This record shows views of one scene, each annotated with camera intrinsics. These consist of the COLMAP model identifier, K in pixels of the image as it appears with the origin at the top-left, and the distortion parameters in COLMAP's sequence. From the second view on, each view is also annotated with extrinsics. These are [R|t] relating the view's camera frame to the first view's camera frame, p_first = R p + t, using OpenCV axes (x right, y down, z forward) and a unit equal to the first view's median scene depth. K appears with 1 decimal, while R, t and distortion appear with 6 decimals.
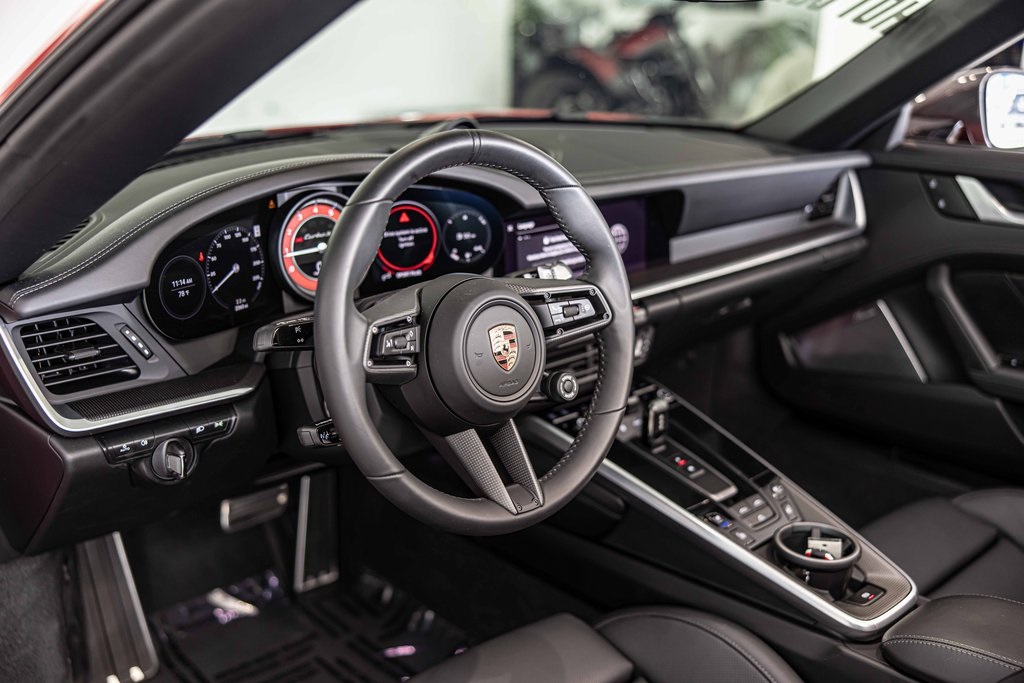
lens RADIAL K [[1115.4, 0, 507.7], [0, 1115.4, 342.2], [0, 0, 1]] dist [0.017718, 0.000000]
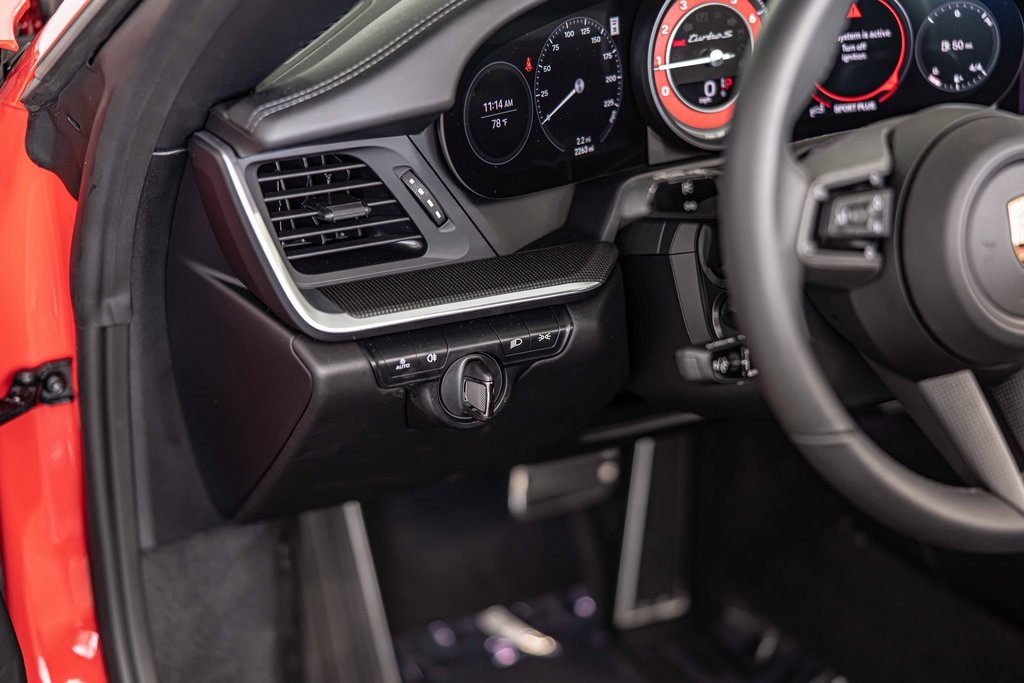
lens RADIAL K [[1891.8, 0, 523.2], [0, 1891.8, 336.6], [0, 0, 1]] dist [0.013564, 0.000000]
pose [[0.975176, 0.061733, -0.212653, -0.042113], [-0.050684, 0.997085, 0.057029, 0.012518], [0.215553, -0.044835, 0.975462, -0.023234]]
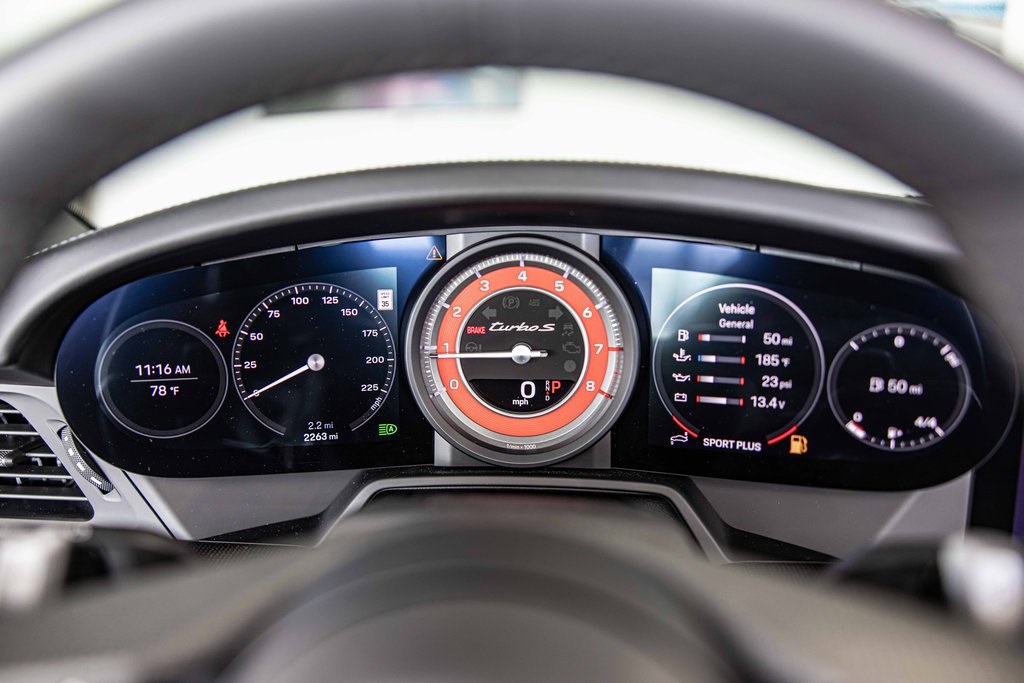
lens RADIAL K [[744.5, 0, 521.4], [0, 744.5, 348.4], [0, 0, 1]] dist [-0.003682, 0.012922]
pose [[0.688309, 0.160166, -0.707516, 0.064663], [-0.206126, 0.978302, 0.020936, -0.094746], [0.695517, 0.131427, 0.706388, 0.779012]]
